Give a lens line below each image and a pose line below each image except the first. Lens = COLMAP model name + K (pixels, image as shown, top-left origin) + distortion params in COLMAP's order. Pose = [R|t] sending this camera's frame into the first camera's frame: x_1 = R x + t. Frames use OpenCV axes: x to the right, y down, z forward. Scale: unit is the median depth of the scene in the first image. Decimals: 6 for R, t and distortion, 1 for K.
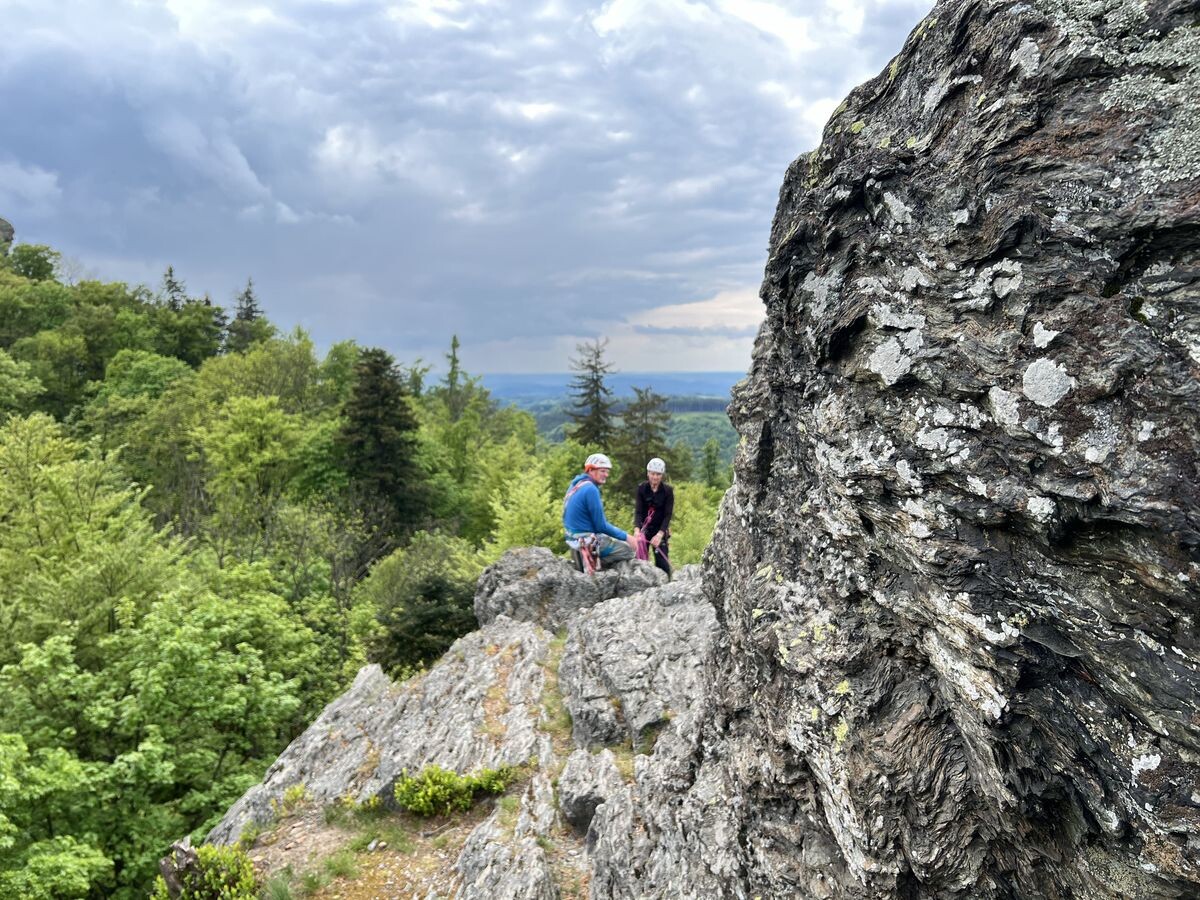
lens RADIAL K [[911.1, 0, 598.9], [0, 911.1, 449.5], [0, 0, 1]] dist [0.041573, -0.044718]
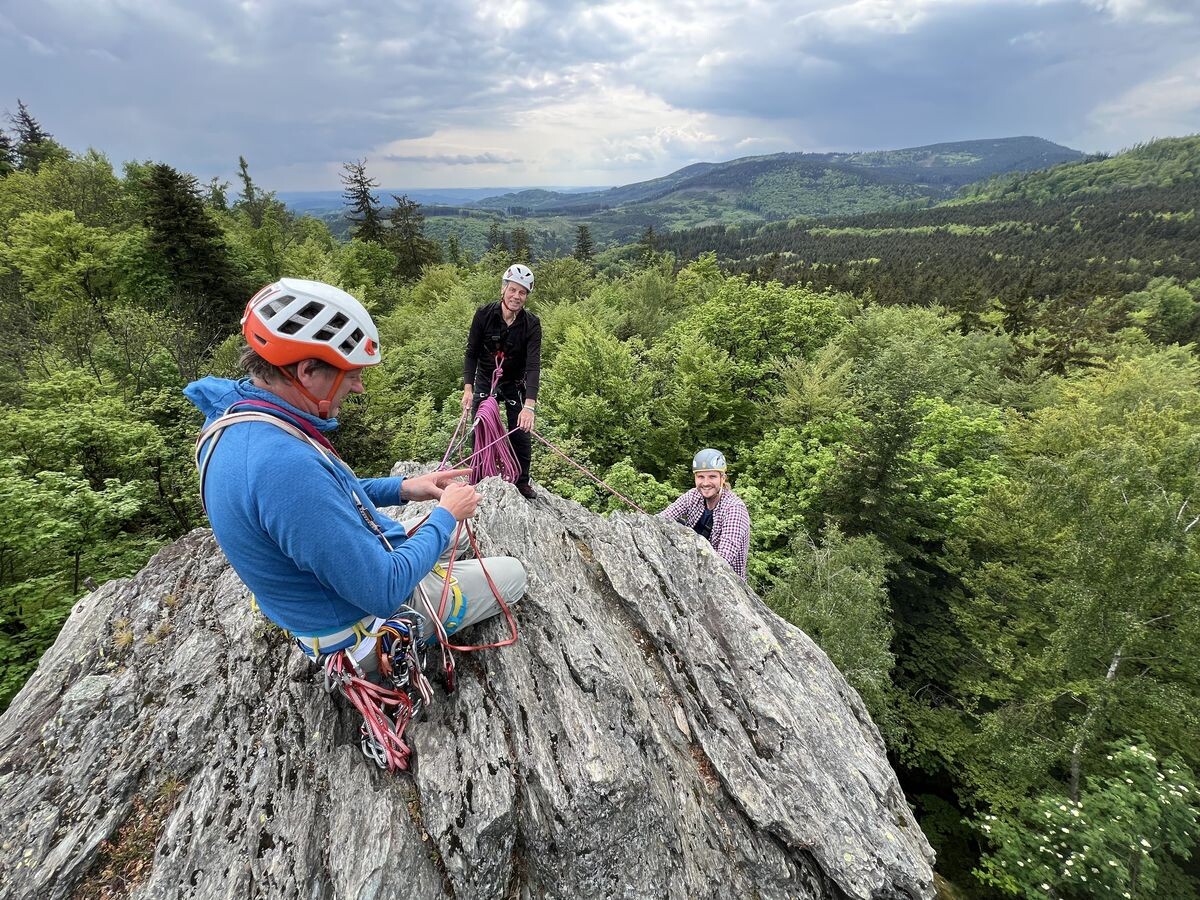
lens RADIAL K [[476.1, 0, 593.1], [0, 476.1, 448.2], [0, 0, 1]] dist [0.001689, -0.001116]
pose [[0.922705, -0.196020, 0.331951, 0.007679], [0.045954, 0.910865, 0.410137, -0.001193], [-0.382758, -0.363181, 0.849468, 0.442614]]
